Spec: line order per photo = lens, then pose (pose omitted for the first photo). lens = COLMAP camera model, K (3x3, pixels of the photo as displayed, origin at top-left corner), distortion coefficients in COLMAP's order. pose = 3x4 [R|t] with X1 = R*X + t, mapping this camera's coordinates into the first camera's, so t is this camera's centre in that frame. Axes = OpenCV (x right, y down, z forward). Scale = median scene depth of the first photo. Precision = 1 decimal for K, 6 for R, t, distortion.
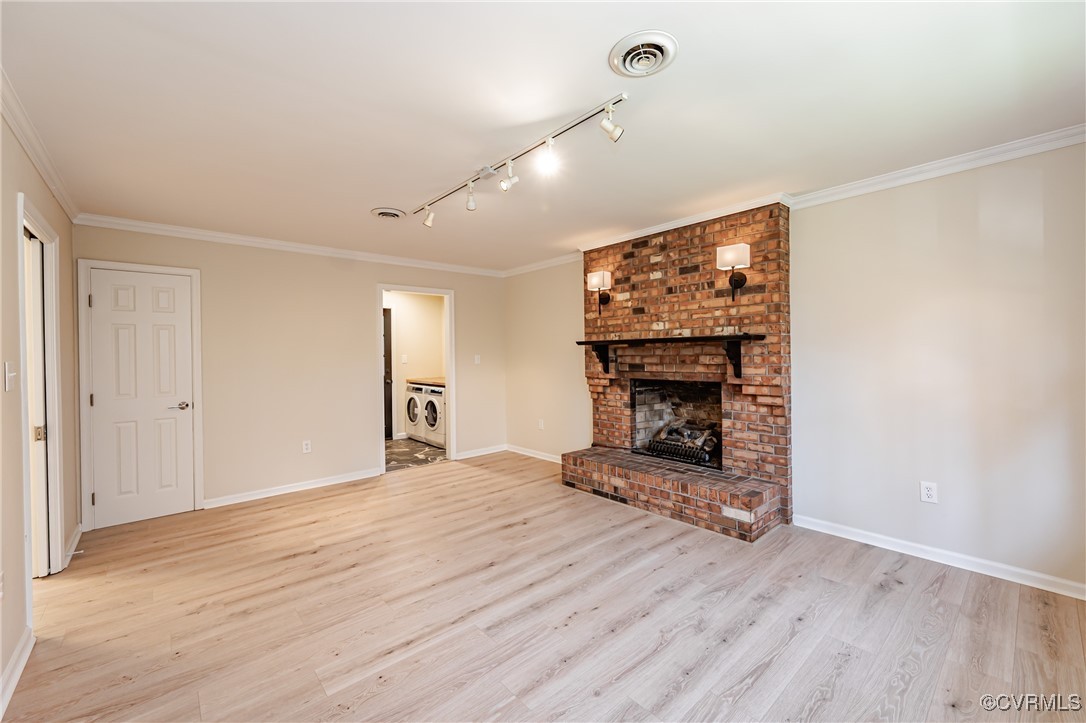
lens RADIAL K [[436.3, 0, 541.6], [0, 436.3, 352.7], [0, 0, 1]] dist [-0.000600, 0.001070]
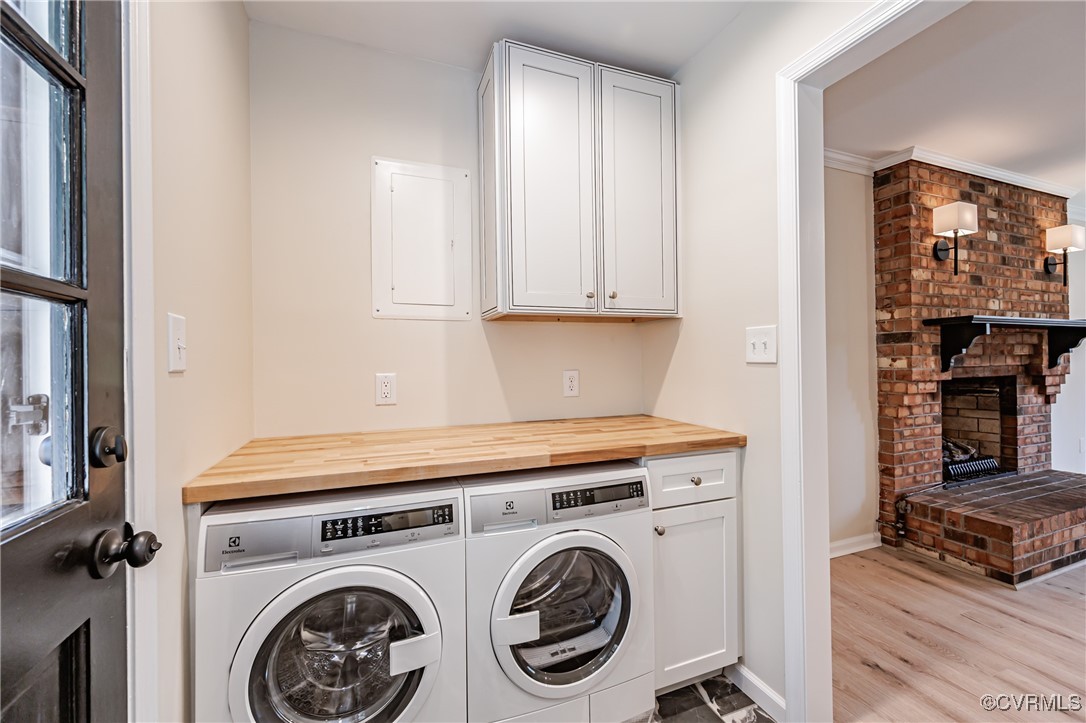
lens RADIAL K [[436.3, 0, 540.7], [0, 436.3, 360.7], [0, 0, 1]] dist [-0.000600, 0.001070]
pose [[0.345058, 0.008961, 0.938539, -0.673665], [0.005863, 0.999914, -0.011702, 0.037441], [-0.938563, 0.009541, 0.344976, 1.413821]]
